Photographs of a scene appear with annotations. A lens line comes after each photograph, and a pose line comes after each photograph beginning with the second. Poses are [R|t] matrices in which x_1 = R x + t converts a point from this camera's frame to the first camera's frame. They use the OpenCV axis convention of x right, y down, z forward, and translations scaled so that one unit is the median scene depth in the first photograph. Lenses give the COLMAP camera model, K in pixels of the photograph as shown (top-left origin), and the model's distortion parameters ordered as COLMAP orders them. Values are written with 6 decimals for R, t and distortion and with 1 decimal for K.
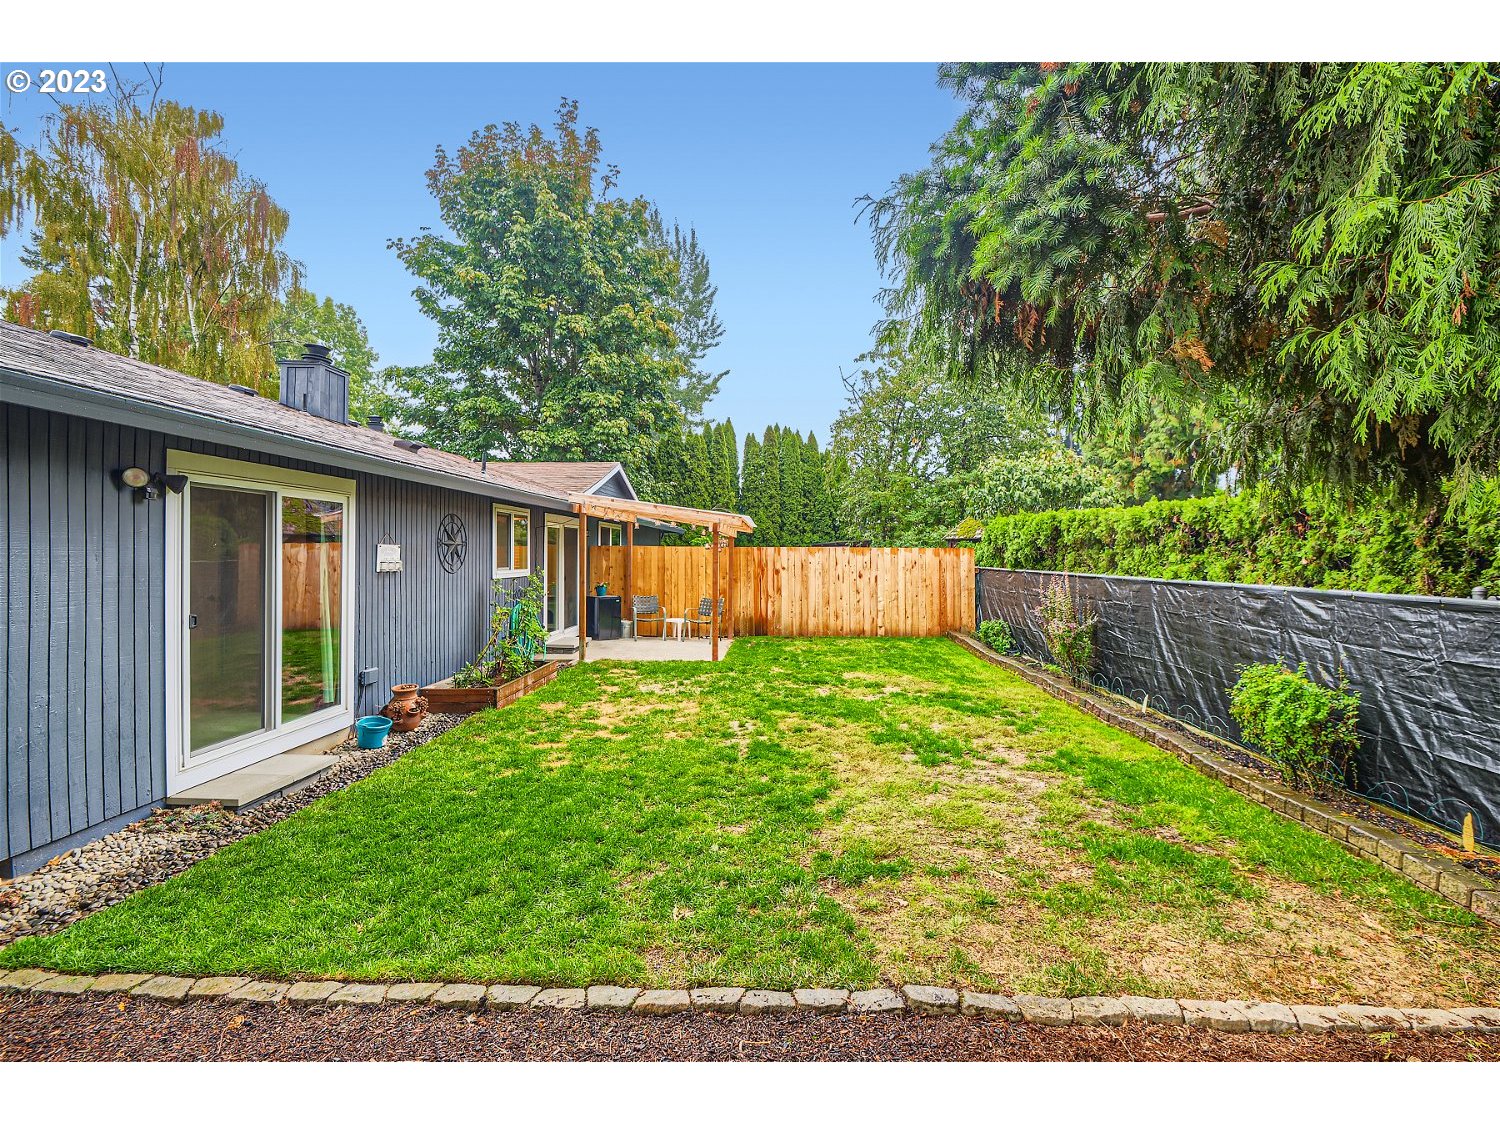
lens RADIAL K [[686.4, 0, 748.2], [0, 686.4, 568.2], [0, 0, 1]] dist [-0.000990, -0.000695]
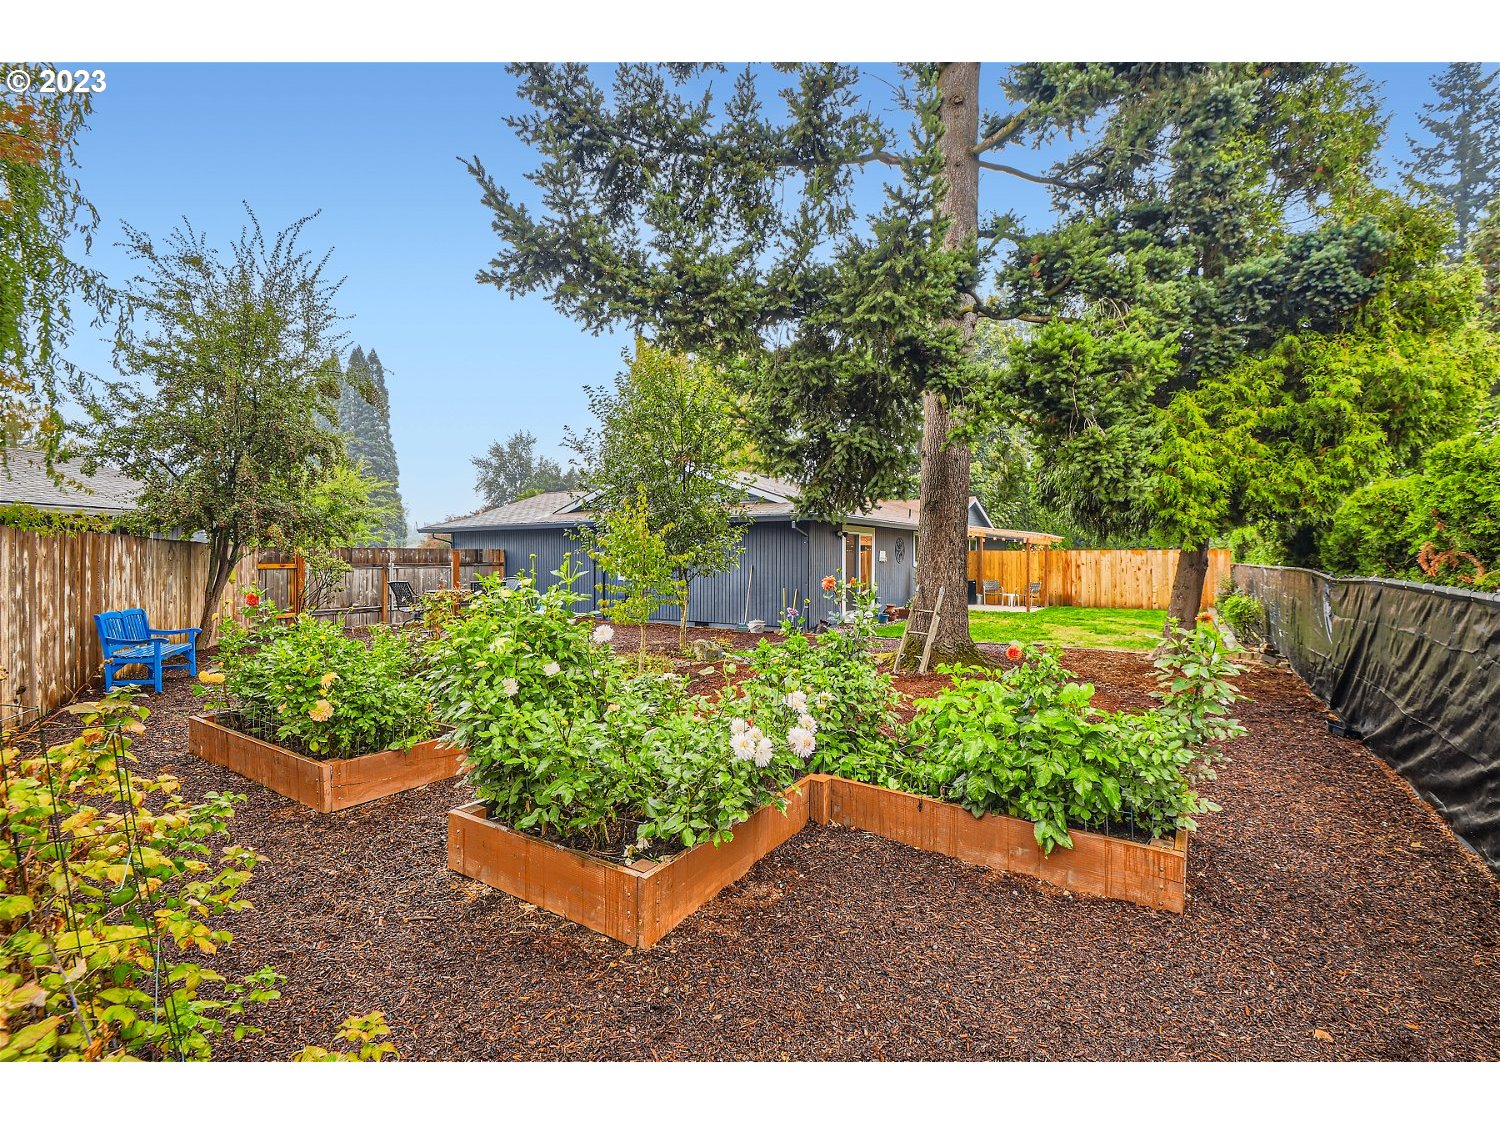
lens RADIAL K [[686.4, 0, 748.2], [0, 686.4, 568.2], [0, 0, 1]] dist [-0.000990, -0.000695]
pose [[0.874150, 0.001626, -0.485653, 0.148526], [-0.005791, 0.999958, -0.007076, 0.026294], [0.485621, 0.008997, 0.874123, -0.768836]]
